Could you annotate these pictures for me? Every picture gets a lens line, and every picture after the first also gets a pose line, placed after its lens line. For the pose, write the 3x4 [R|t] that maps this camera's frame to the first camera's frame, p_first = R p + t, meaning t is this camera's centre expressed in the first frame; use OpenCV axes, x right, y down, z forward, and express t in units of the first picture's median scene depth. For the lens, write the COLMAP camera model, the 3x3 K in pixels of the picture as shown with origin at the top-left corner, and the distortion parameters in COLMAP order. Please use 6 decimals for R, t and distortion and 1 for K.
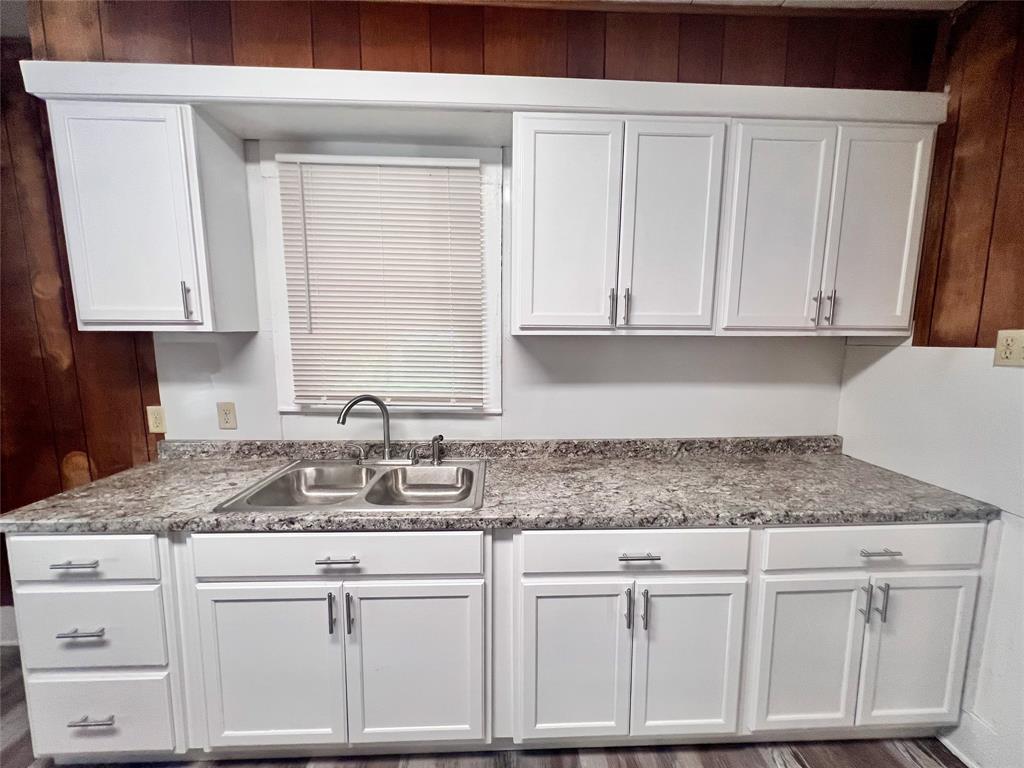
lens RADIAL K [[412.2, 0, 512.2], [0, 412.2, 385.1], [0, 0, 1]] dist [0.001456, -0.000028]
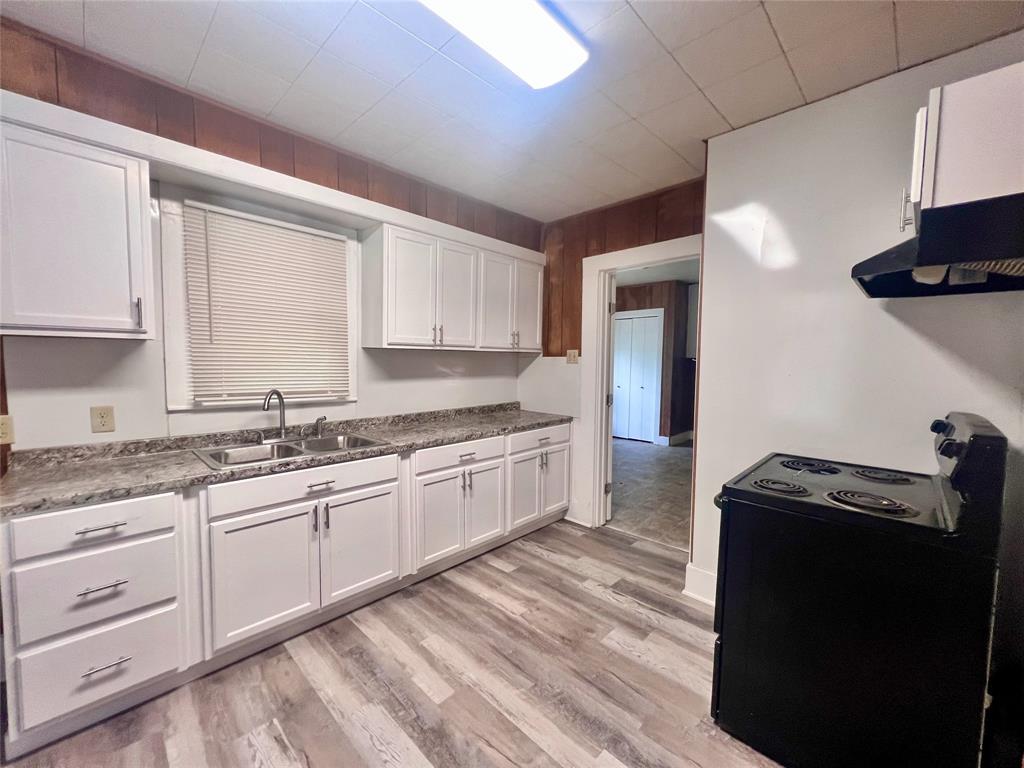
lens RADIAL K [[412.2, 0, 513.7], [0, 412.2, 385.1], [0, 0, 1]] dist [0.001456, -0.000028]
pose [[0.723292, -0.039518, 0.689410, -0.793920], [0.075309, 0.996920, -0.021866, 0.108214], [-0.686423, 0.067734, 0.724041, -0.585823]]
